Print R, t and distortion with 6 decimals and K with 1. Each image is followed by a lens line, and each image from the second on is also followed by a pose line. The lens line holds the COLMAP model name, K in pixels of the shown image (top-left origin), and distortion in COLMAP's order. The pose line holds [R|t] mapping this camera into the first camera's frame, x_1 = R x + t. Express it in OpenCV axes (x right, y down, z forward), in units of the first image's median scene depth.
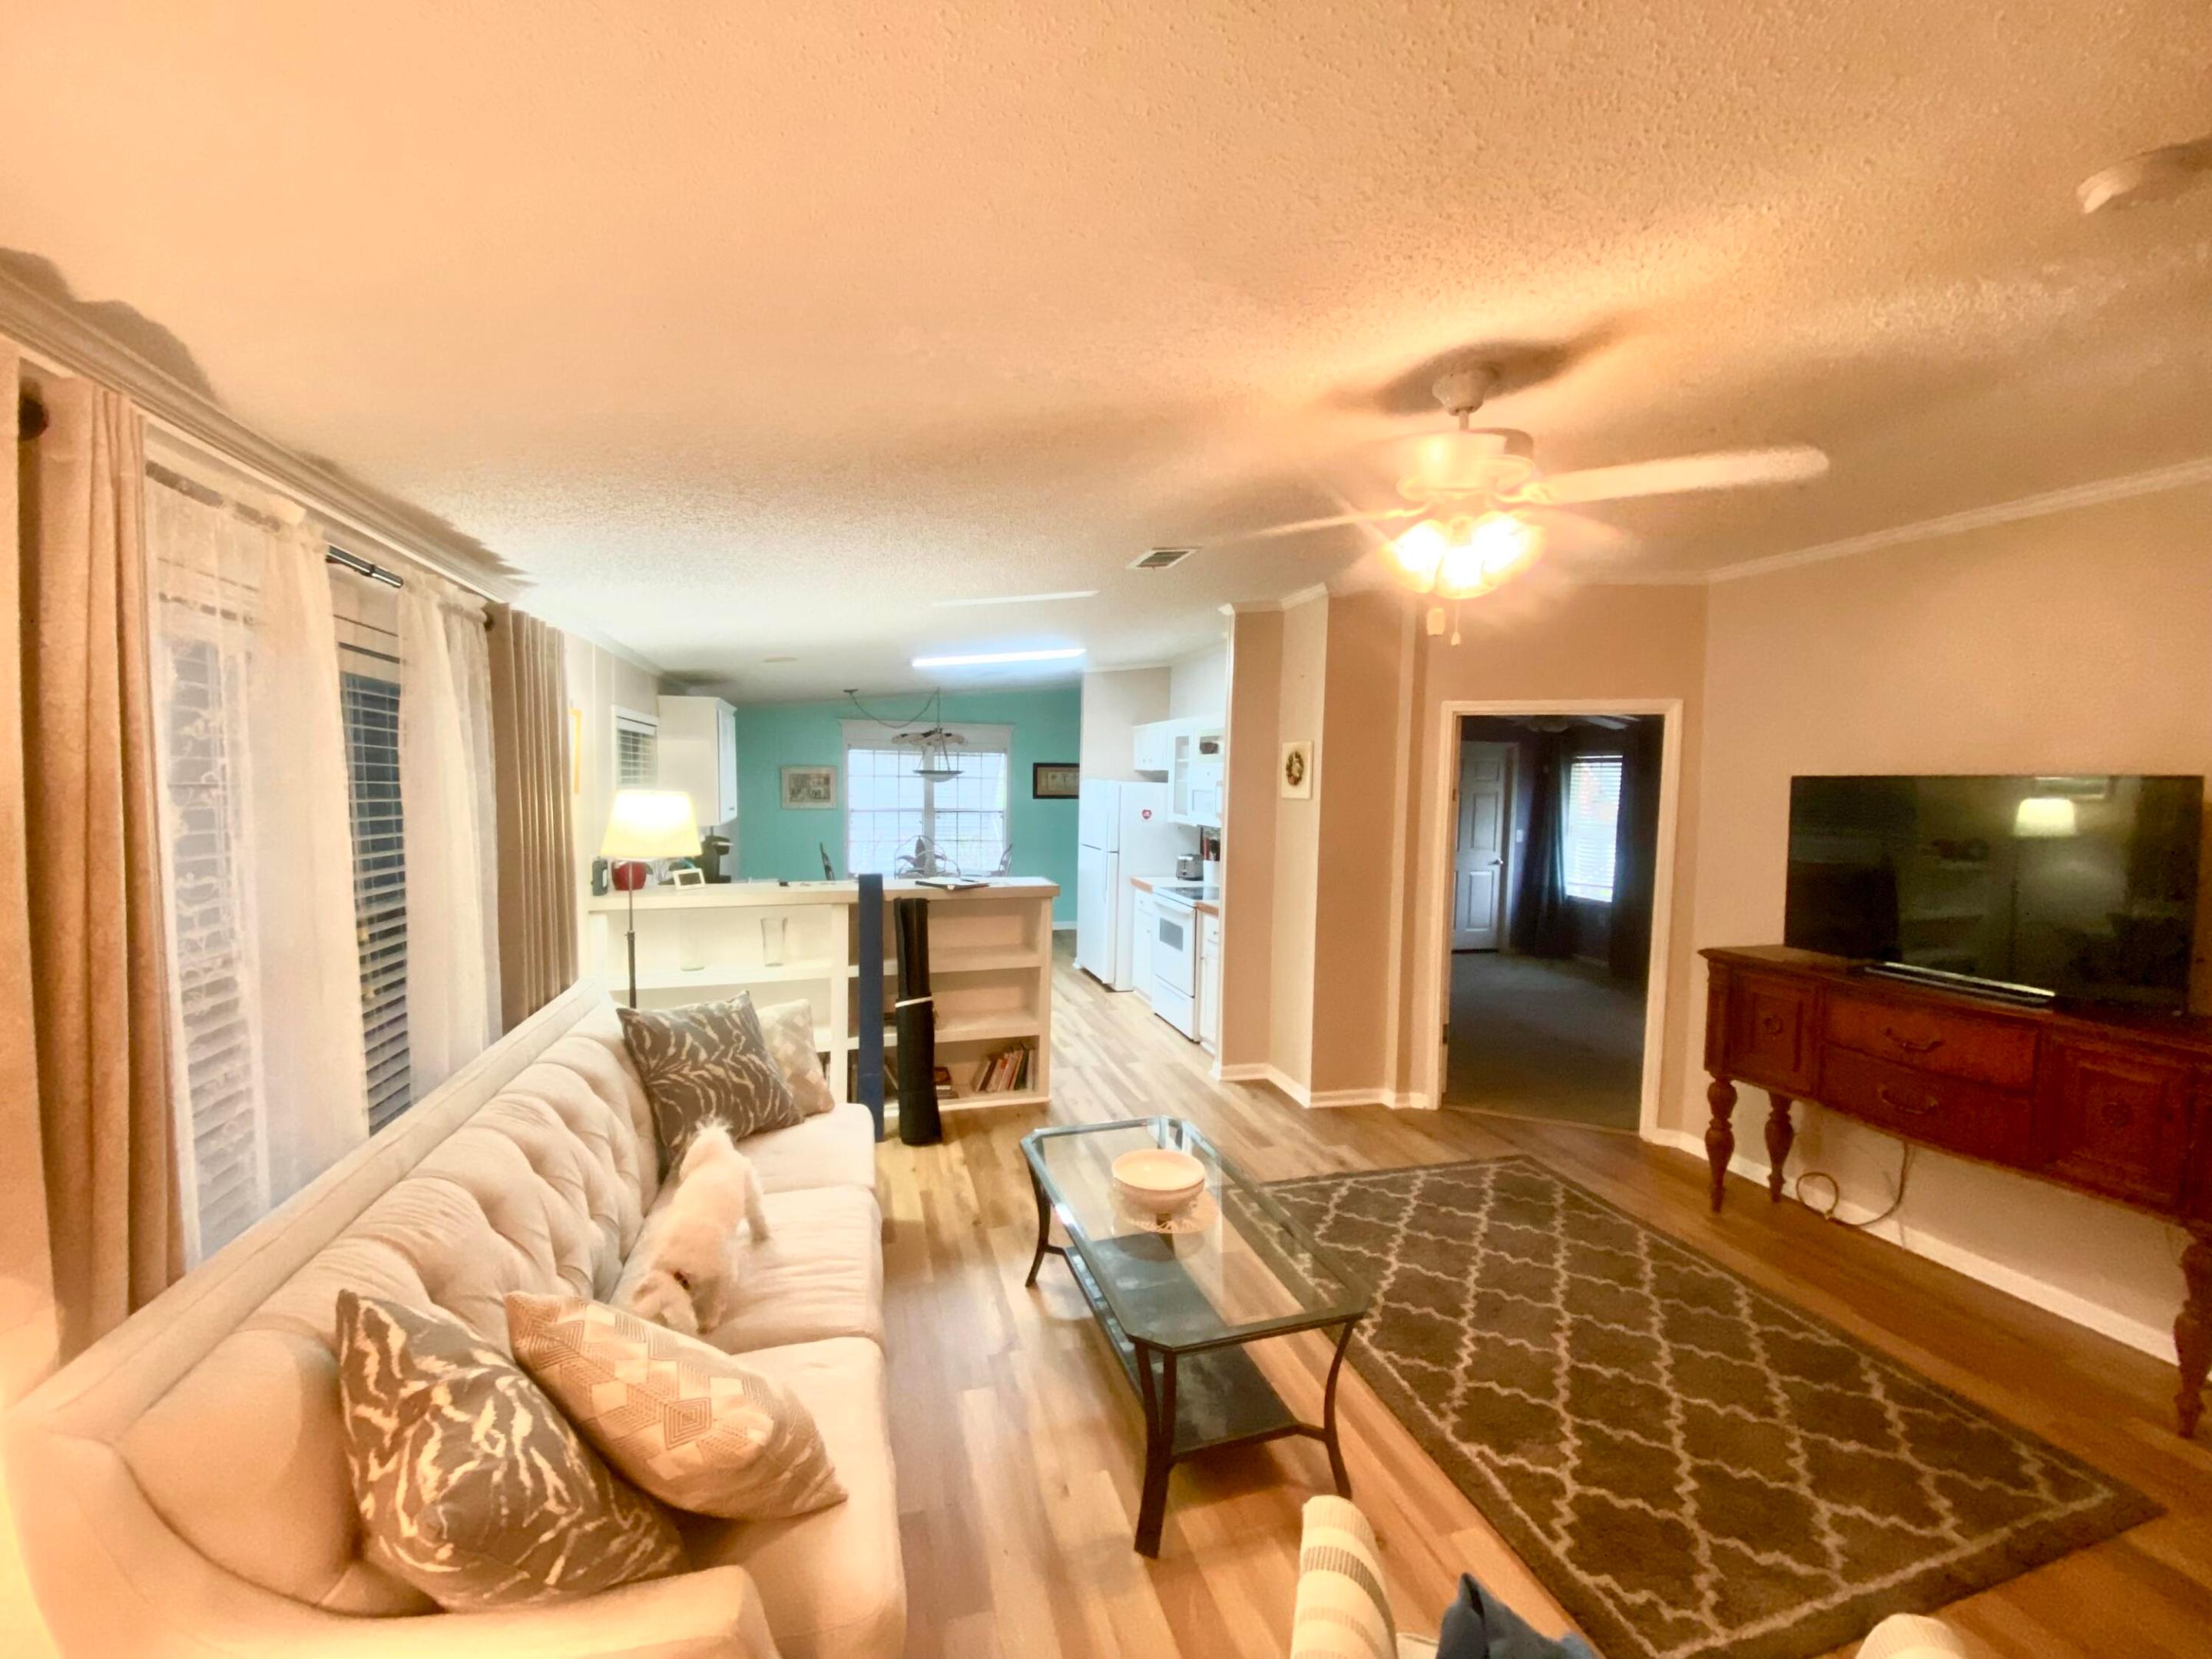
lens RADIAL K [[900.2, 0, 1117.0], [0, 900.2, 834.1], [0, 0, 1]] dist [-0.000370, -0.000246]
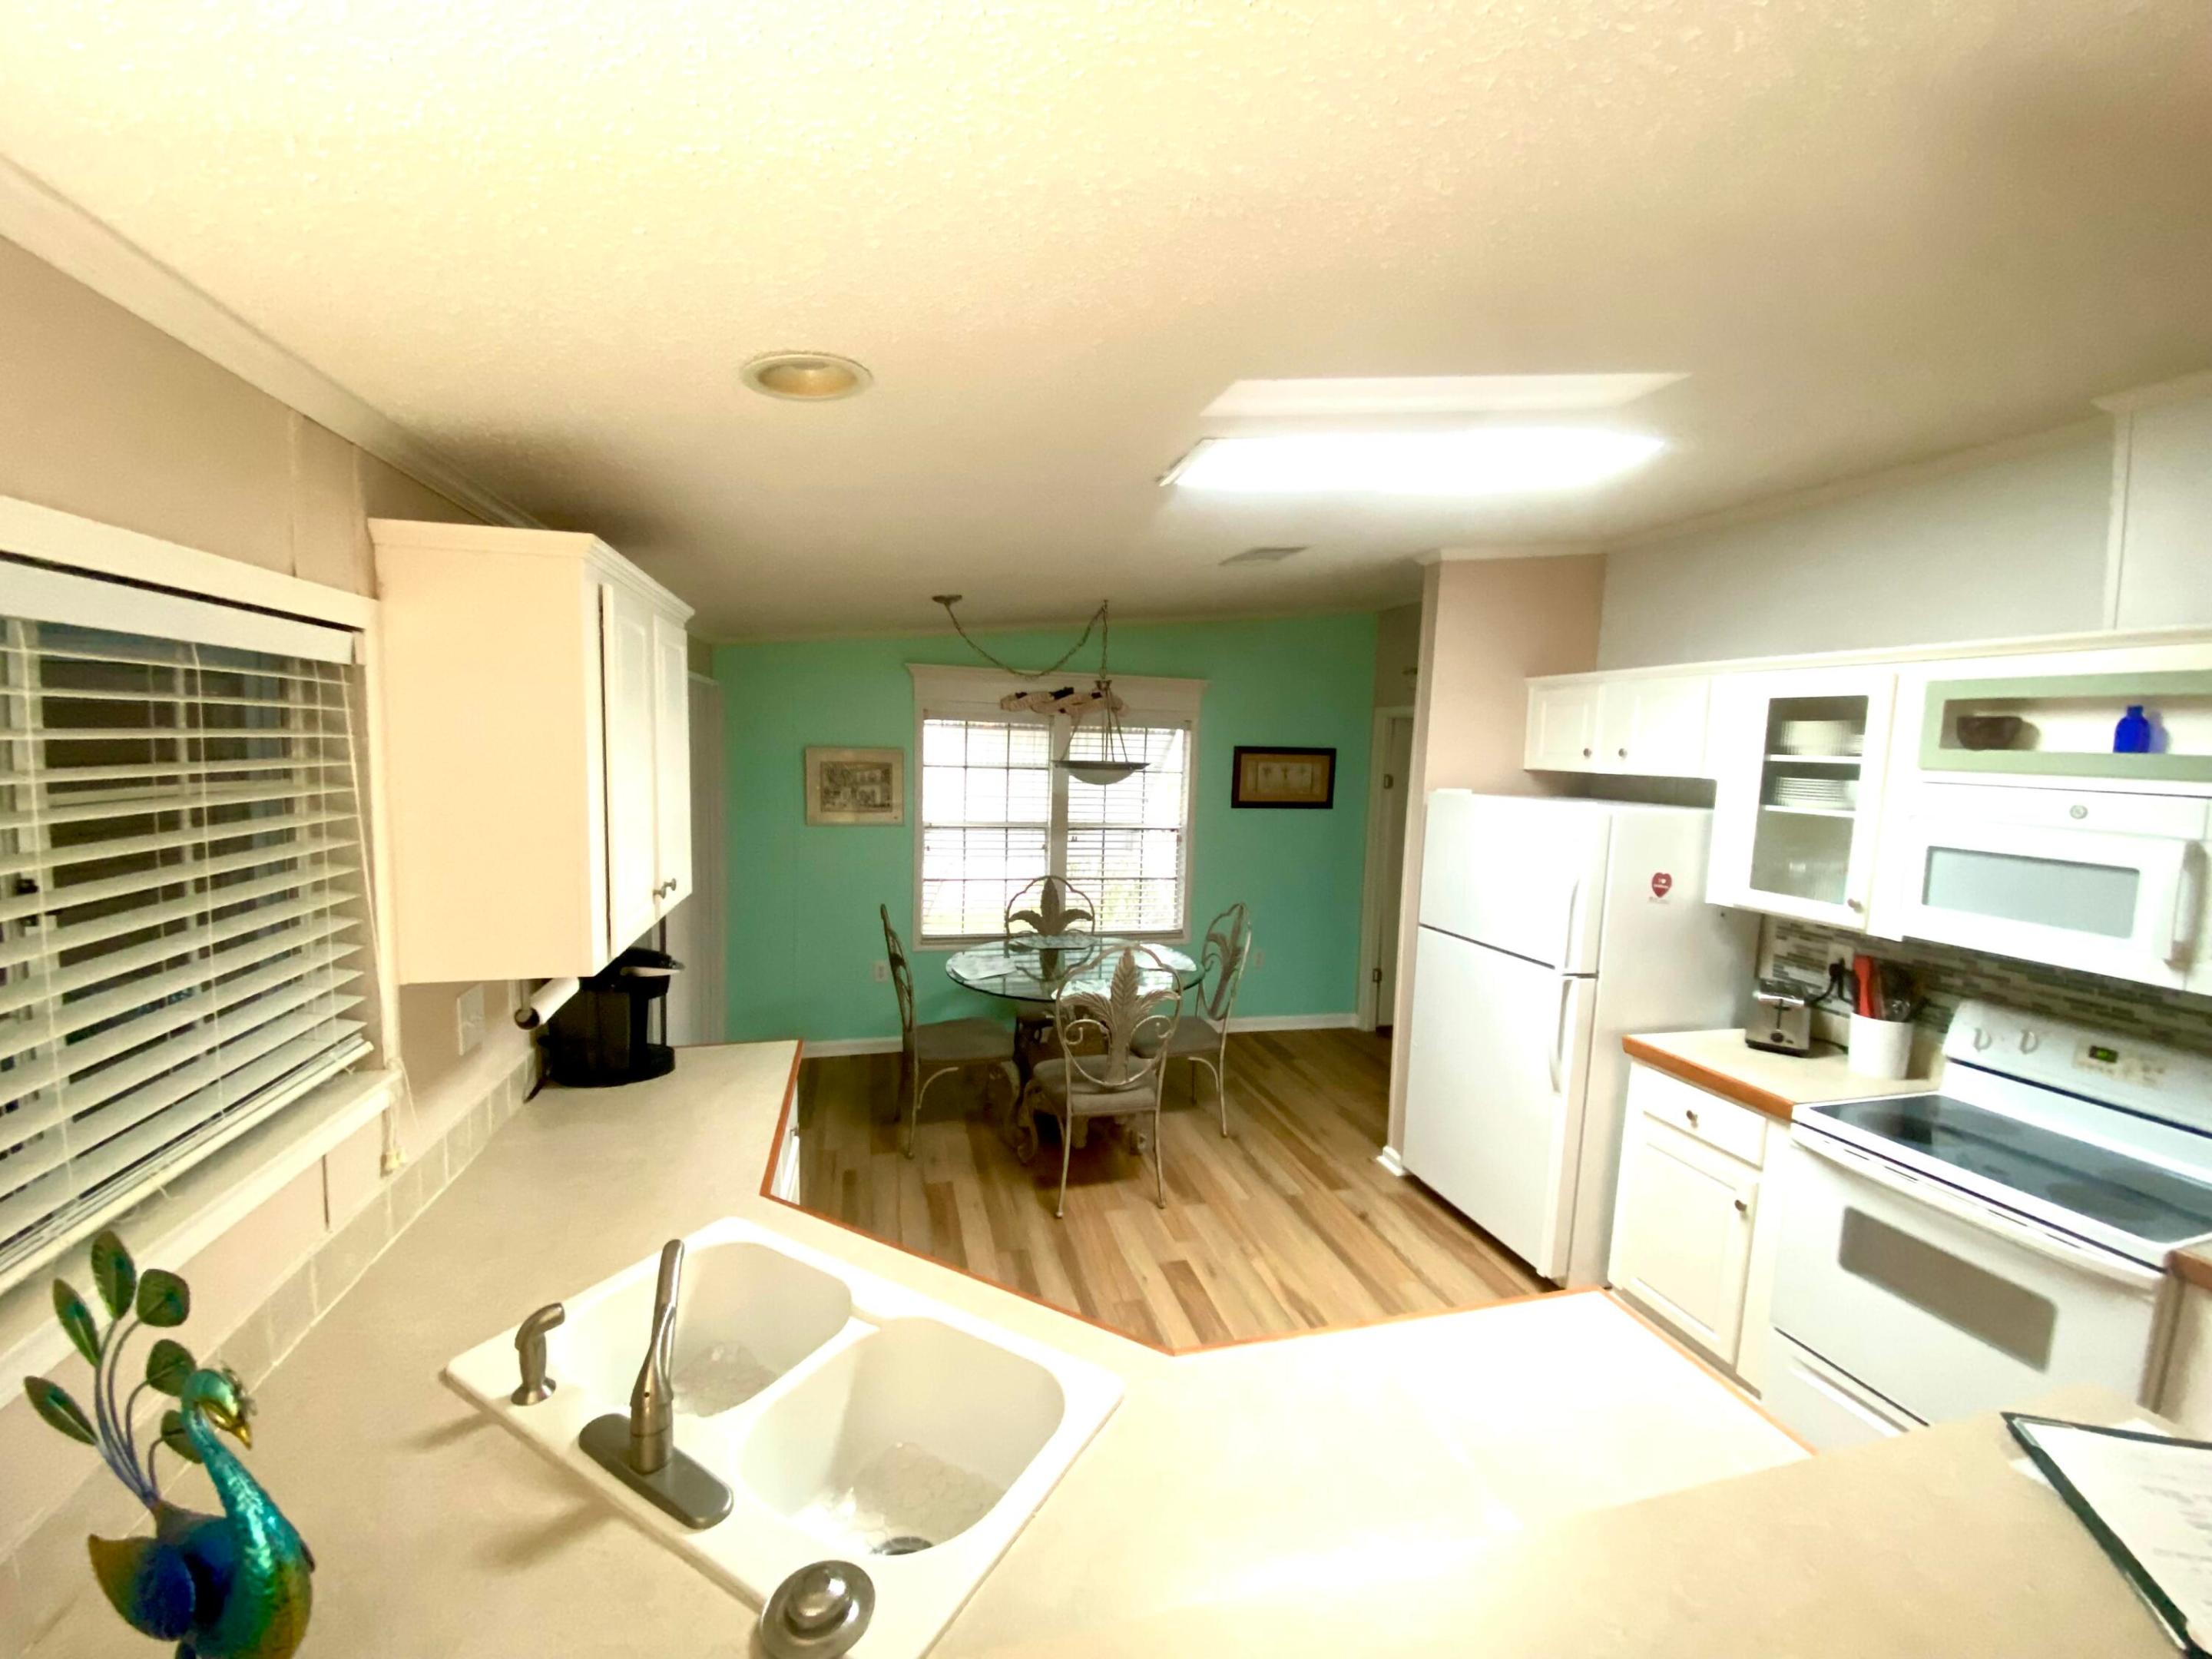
lens RADIAL K [[900.2, 0, 1093.1], [0, 900.2, 834.6], [0, 0, 1]] dist [-0.000370, -0.000246]
pose [[0.998414, 0.015466, -0.054126, -0.159277], [-0.013637, 0.999328, 0.034013, -0.042709], [0.054615, -0.033221, 0.997955, 0.436538]]
